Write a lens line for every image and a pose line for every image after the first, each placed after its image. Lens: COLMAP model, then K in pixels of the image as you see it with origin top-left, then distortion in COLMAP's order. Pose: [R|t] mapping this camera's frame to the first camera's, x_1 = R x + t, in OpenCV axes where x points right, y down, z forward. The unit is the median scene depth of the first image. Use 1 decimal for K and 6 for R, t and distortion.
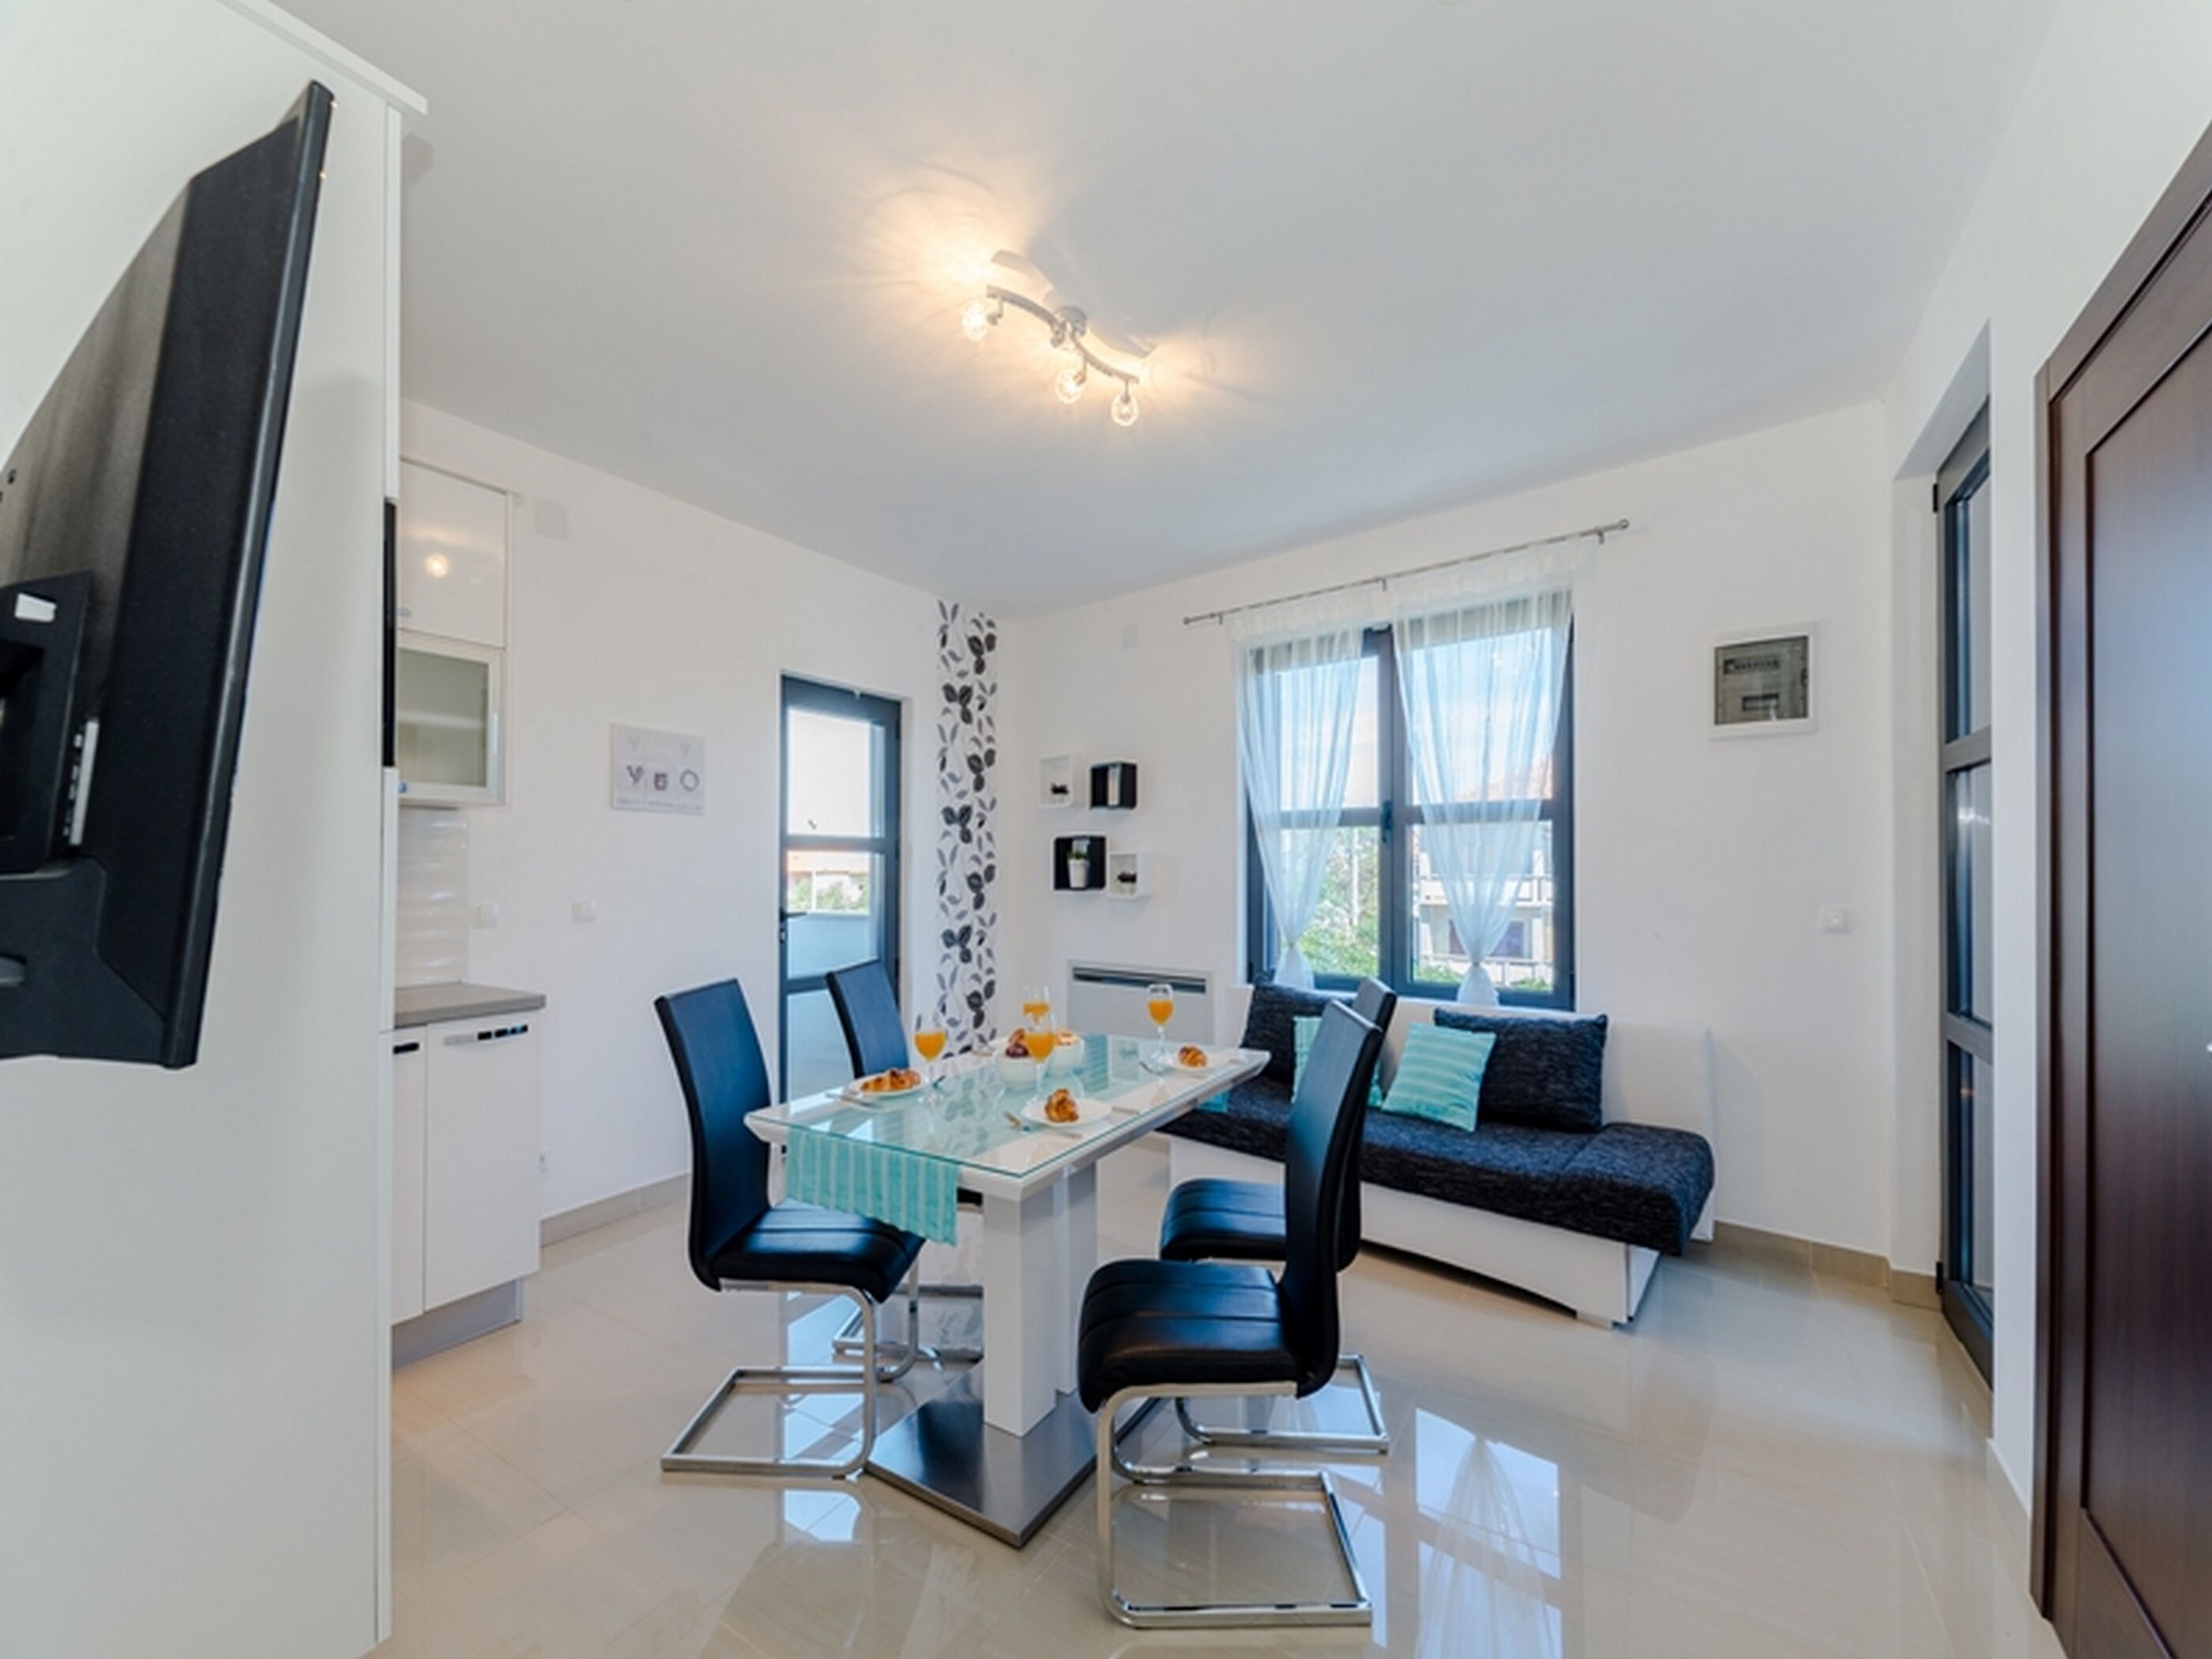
lens RADIAL K [[865.0, 0, 1099.7], [0, 865.0, 865.4], [0, 0, 1]] dist [0.002707, 0.000331]
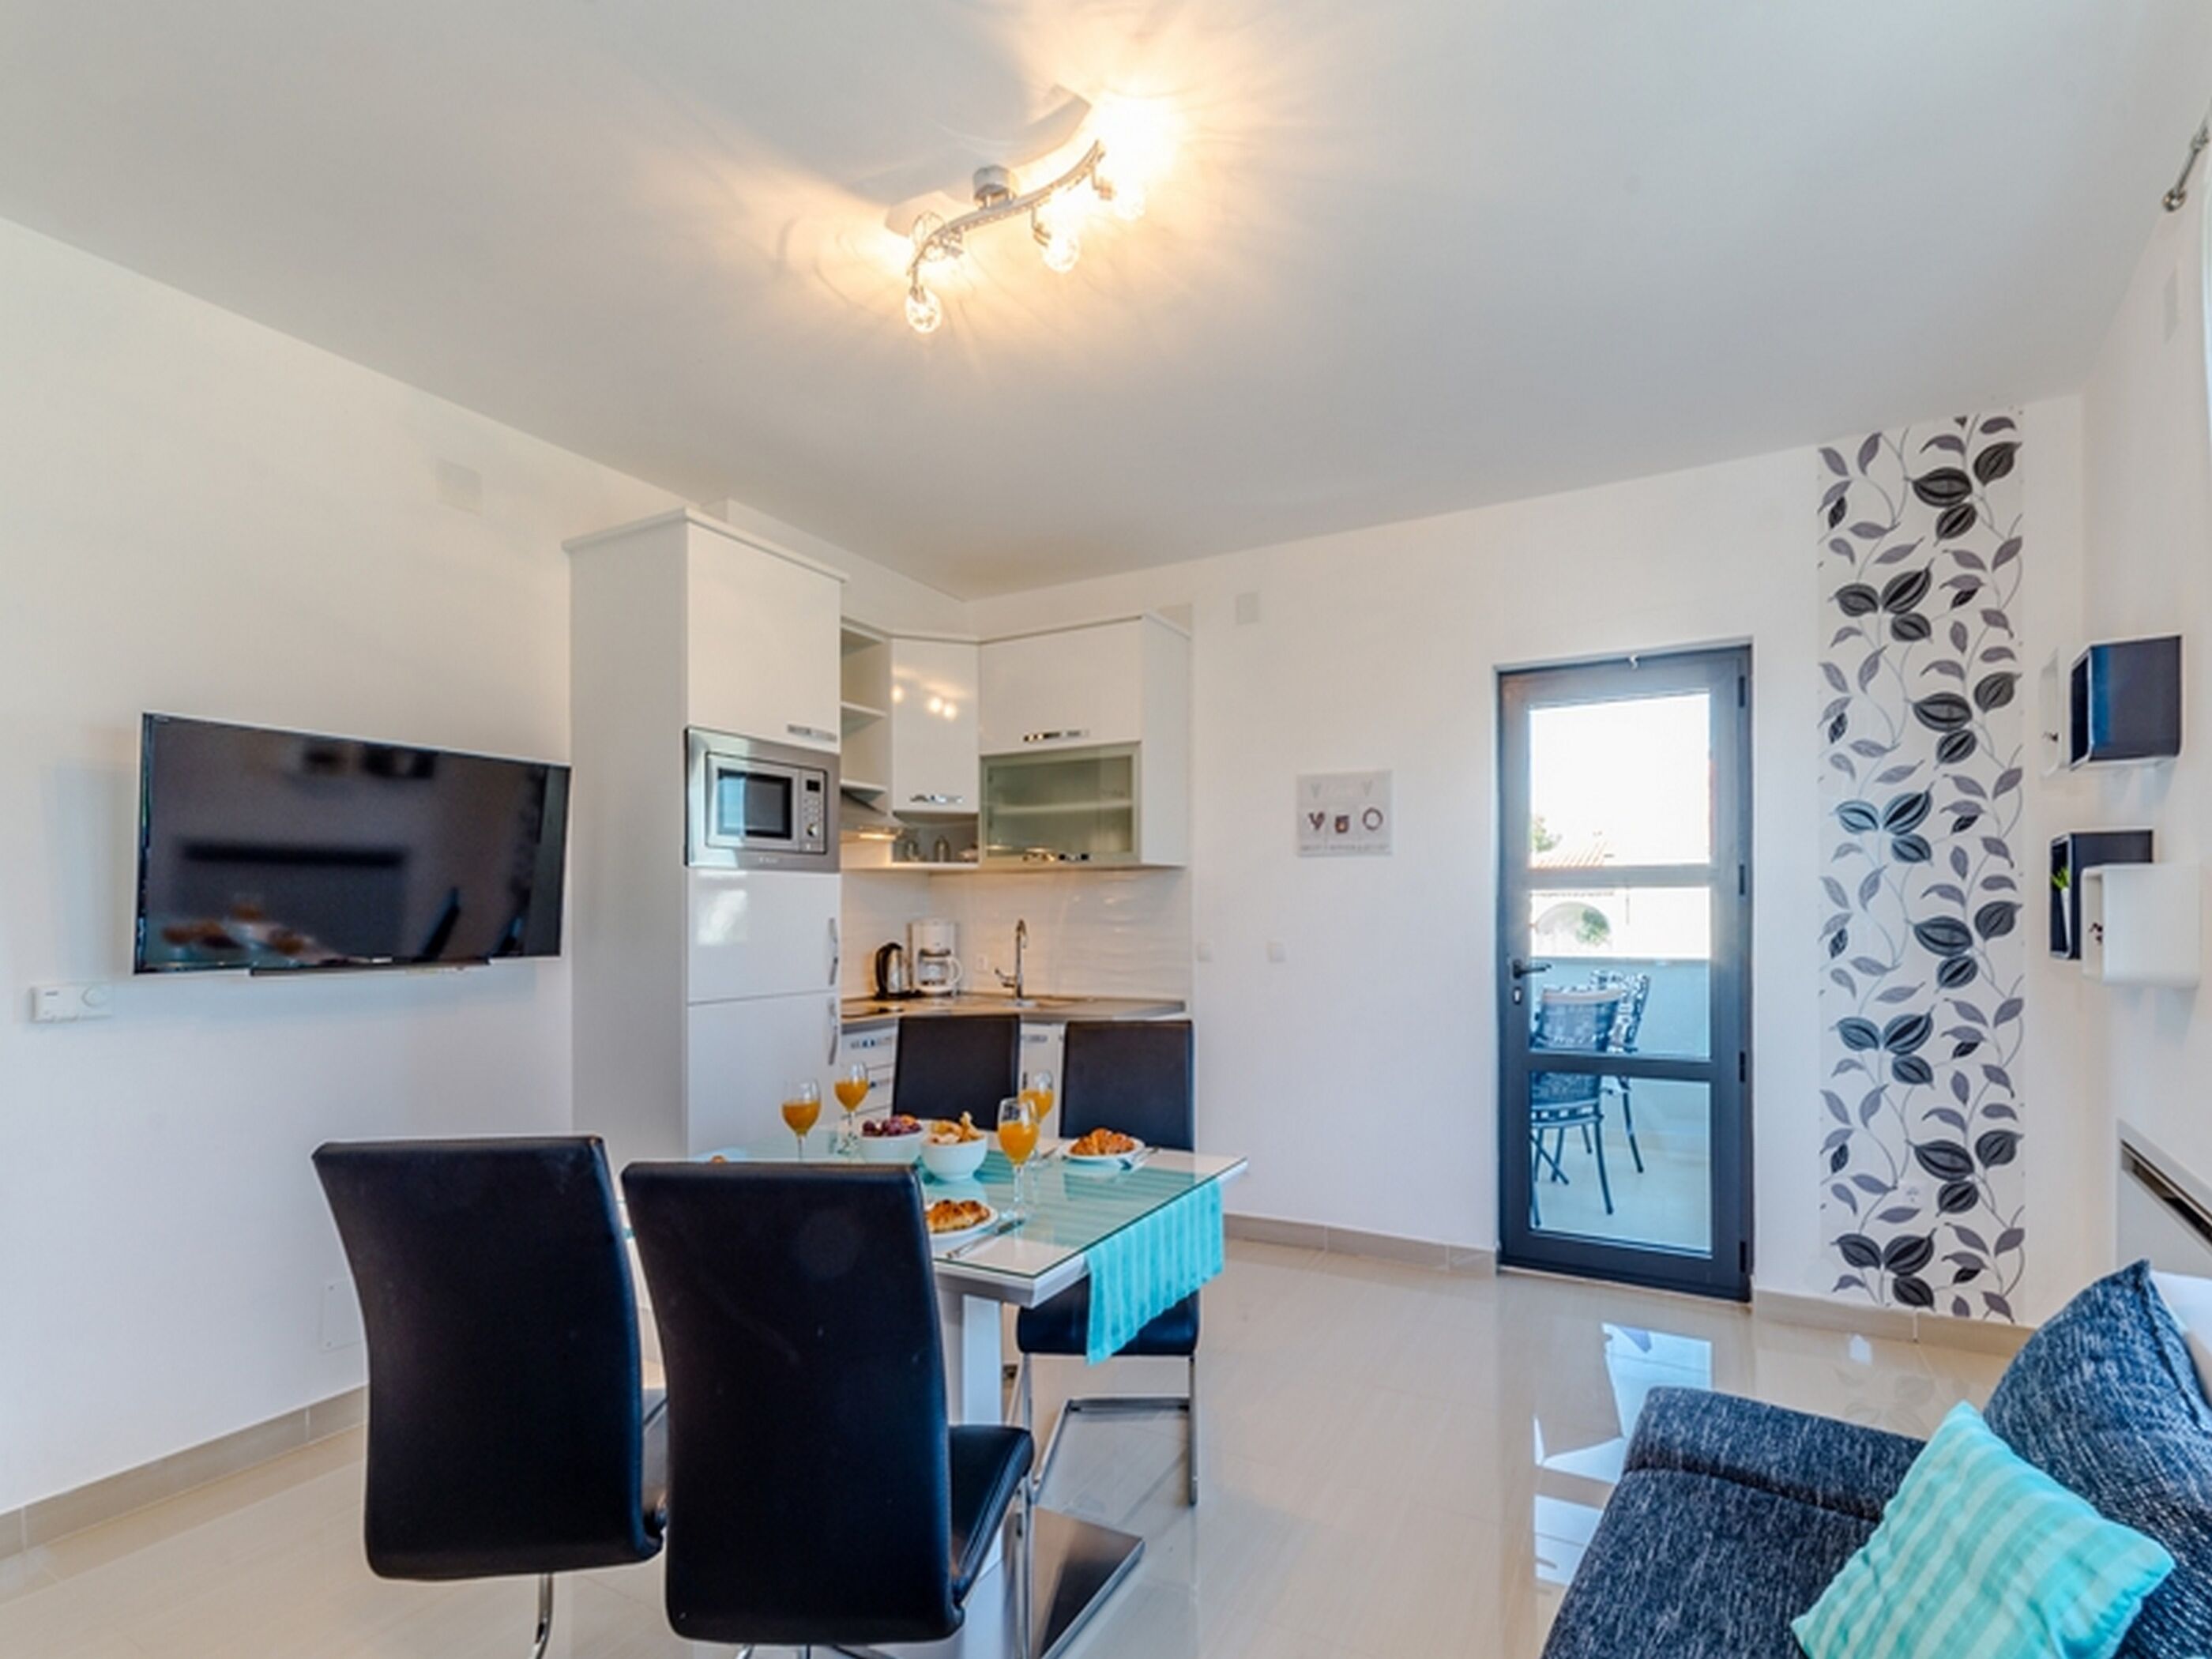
lens RADIAL K [[962.0, 0, 1251.3], [0, 962.0, 907.0], [0, 0, 1]] dist [0.000714, 0.000492]
pose [[0.136811, -0.007289, -0.990570, 0.401434], [0.009236, 0.999939, -0.006082, 0.002096], [0.990554, -0.008317, 0.136870, 0.530327]]
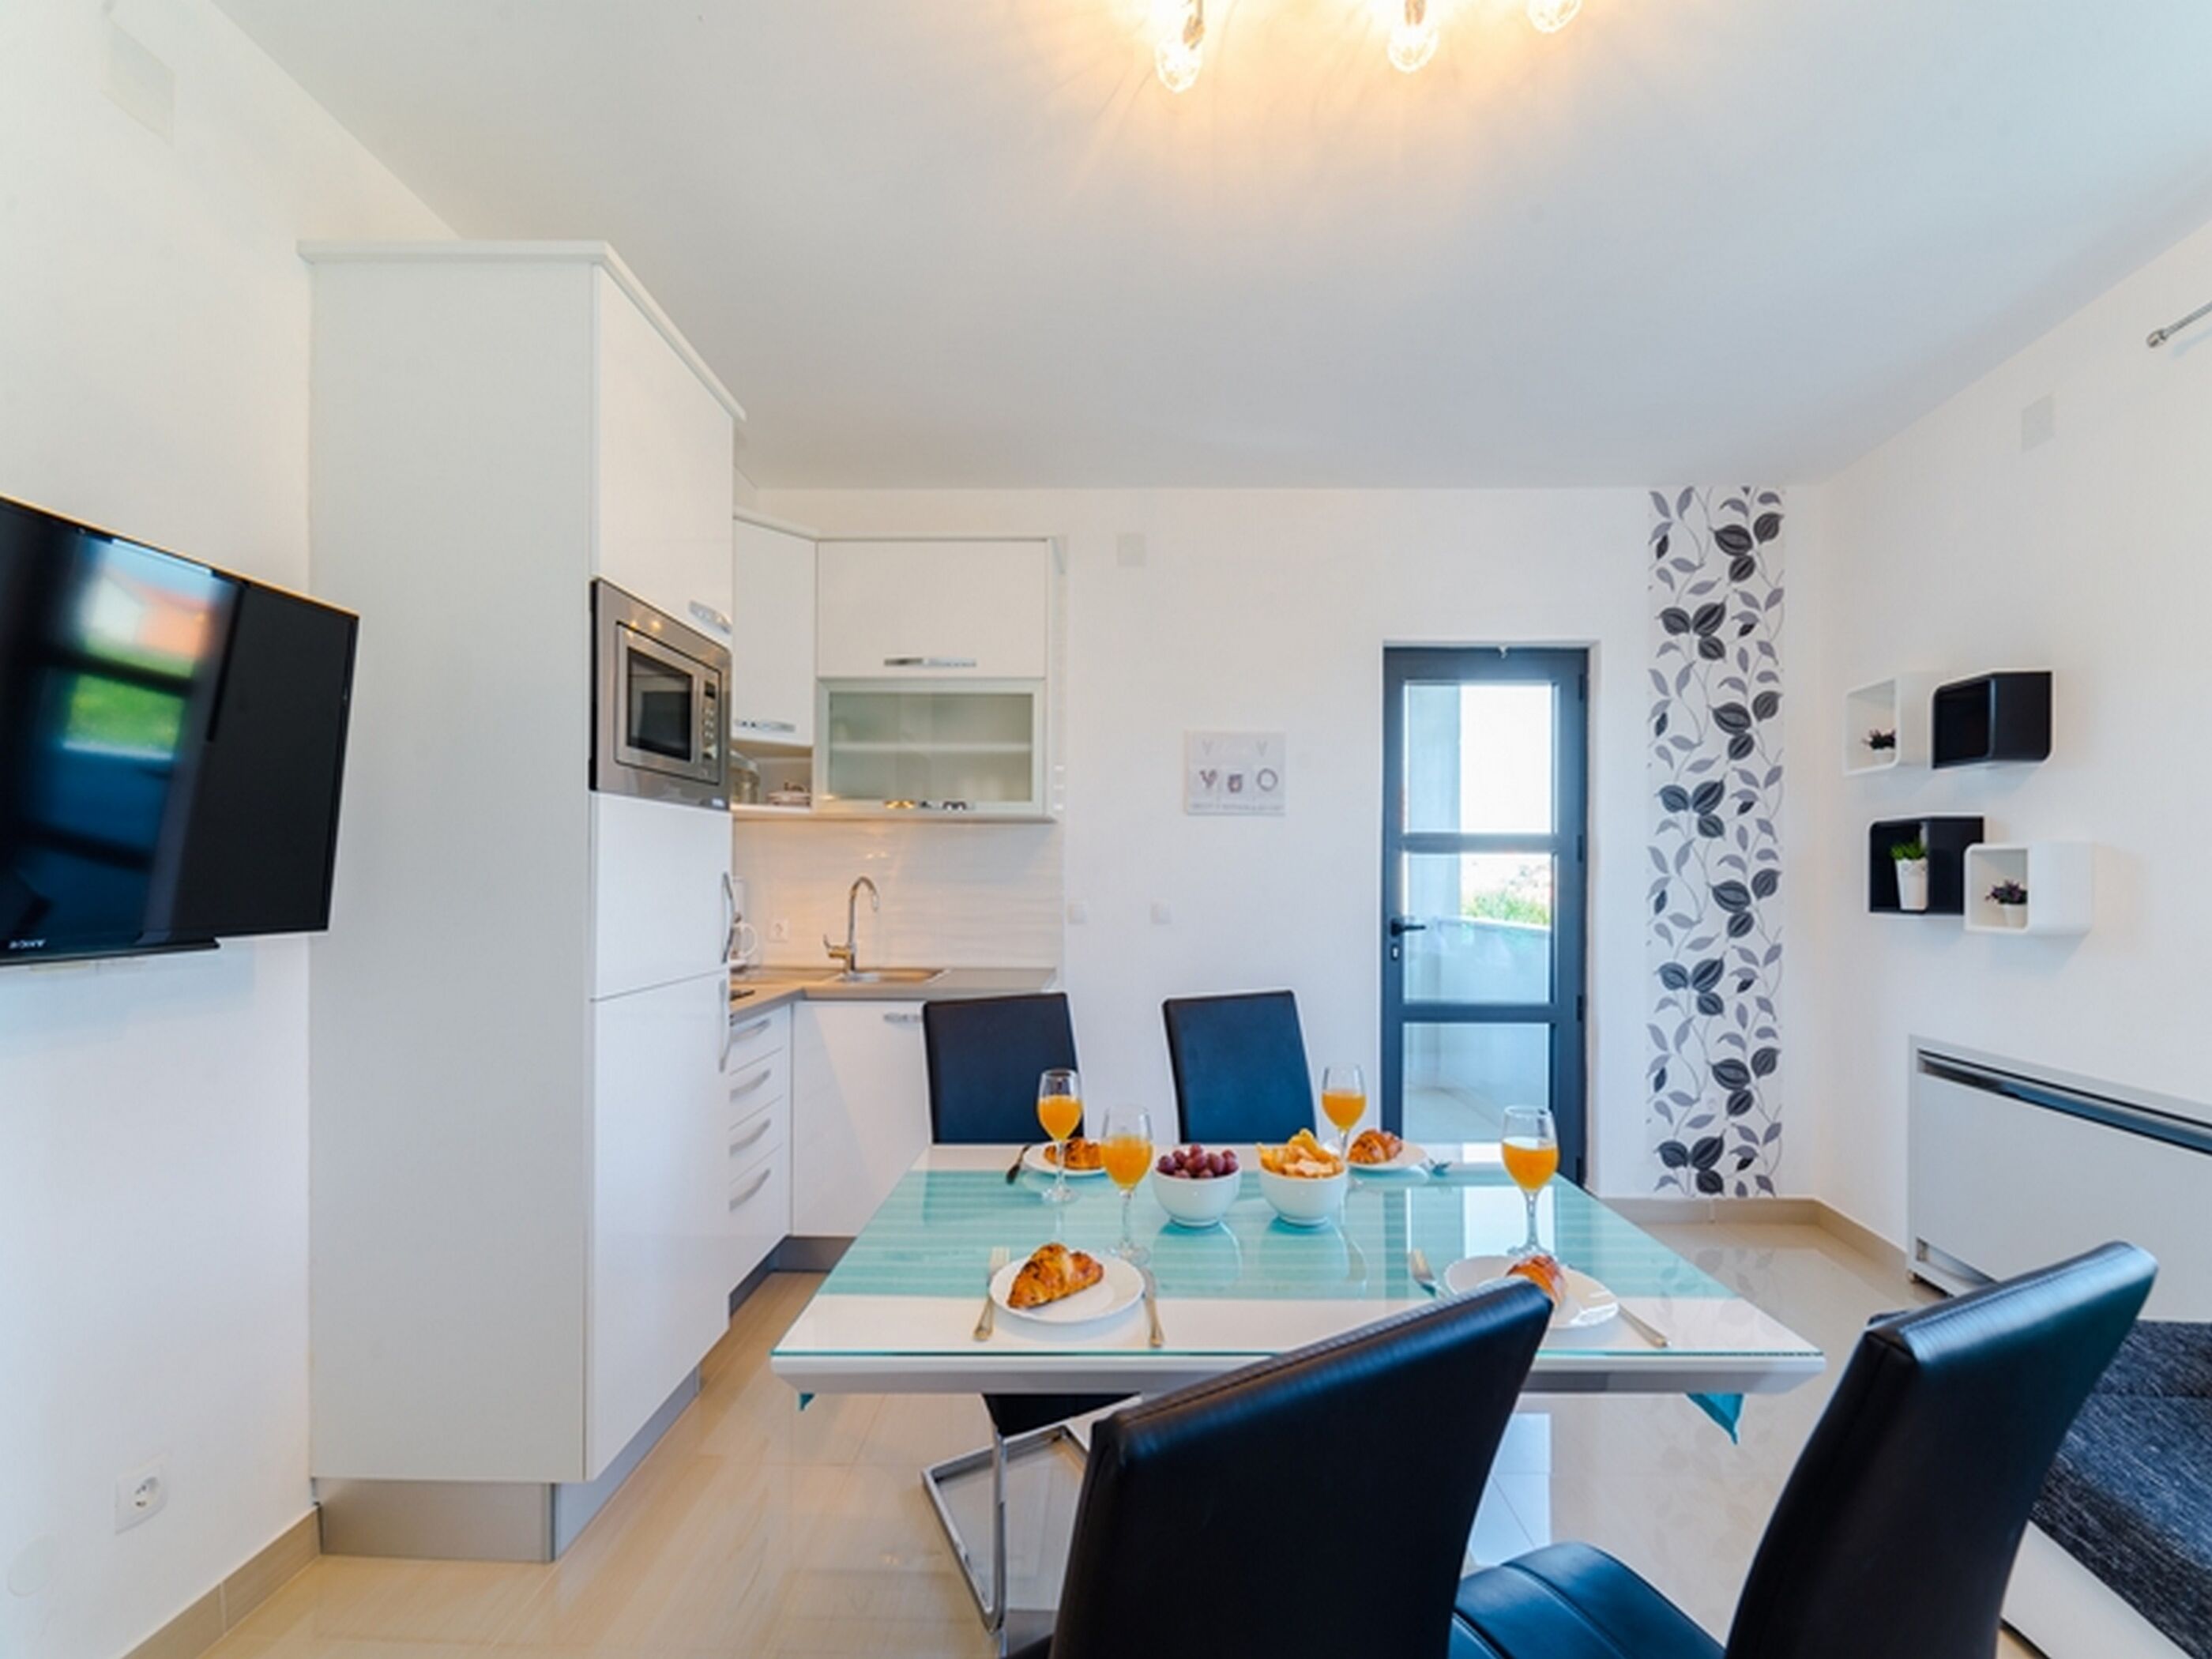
lens RADIAL K [[865.0, 0, 1099.7], [0, 865.0, 865.4], [0, 0, 1]] dist [0.002707, 0.000331]
pose [[0.537670, -0.003320, -0.843149, 0.164976], [-0.001015, 0.999989, -0.004584, -0.000140], [0.843155, 0.003321, 0.537661, 0.246716]]
